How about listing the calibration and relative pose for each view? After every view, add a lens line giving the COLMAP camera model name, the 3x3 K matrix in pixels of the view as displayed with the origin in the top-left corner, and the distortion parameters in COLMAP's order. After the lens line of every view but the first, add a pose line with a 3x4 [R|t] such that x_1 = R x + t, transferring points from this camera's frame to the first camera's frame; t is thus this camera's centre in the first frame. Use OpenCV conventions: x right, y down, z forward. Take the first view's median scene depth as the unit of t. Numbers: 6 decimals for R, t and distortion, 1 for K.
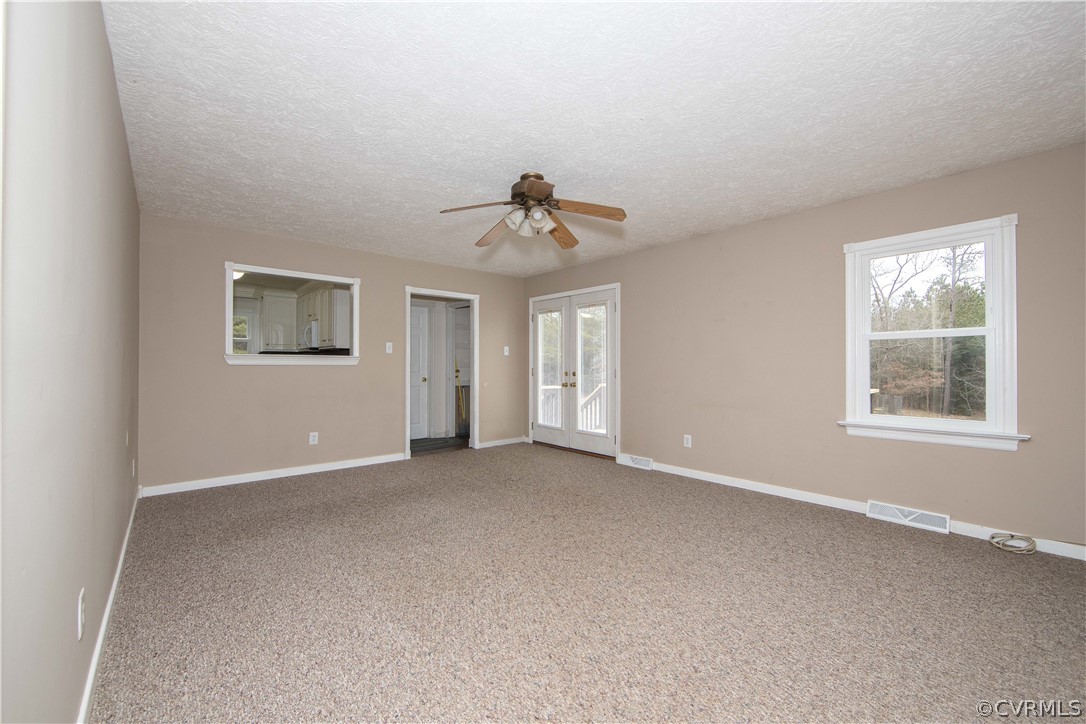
lens RADIAL K [[428.4, 0, 562.6], [0, 428.4, 359.6], [0, 0, 1]] dist [-0.001008, 0.000243]
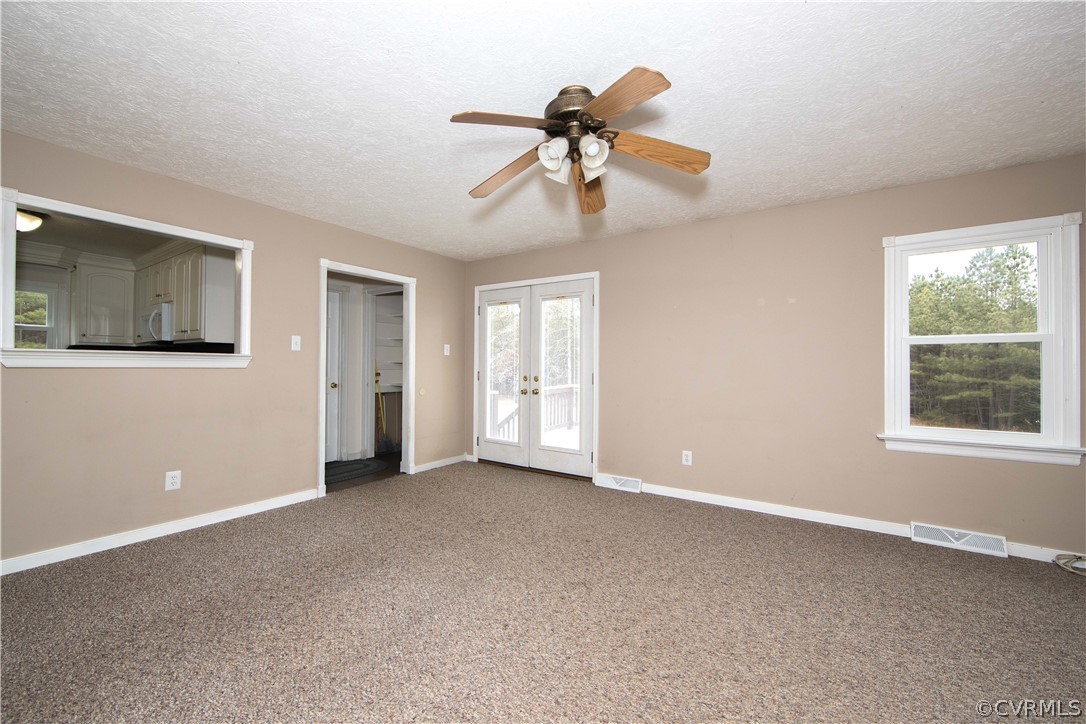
lens RADIAL K [[424.4, 0, 555.7], [0, 424.4, 360.3], [0, 0, 1]] dist [-0.003420, -0.000092]
pose [[0.970628, 0.009606, 0.240395, -0.152269], [-0.009786, 0.999952, -0.000445, -0.002957], [-0.240388, -0.001920, 0.970675, 0.208889]]
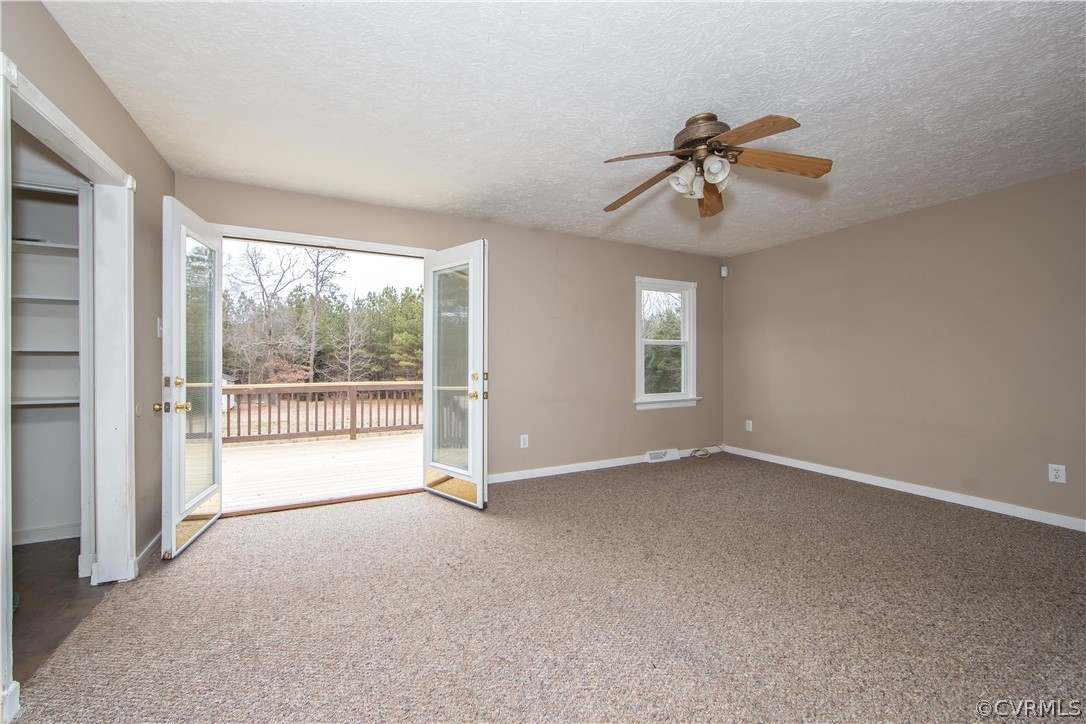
lens RADIAL K [[417.8, 0, 543.5], [0, 417.8, 365.0], [0, 0, 1]] dist [-0.001103, -0.000013]
pose [[0.279411, -0.006859, 0.960147, -0.513088], [-0.016047, 0.999801, 0.011812, 0.009308], [-0.960038, -0.018708, 0.279245, 0.624430]]
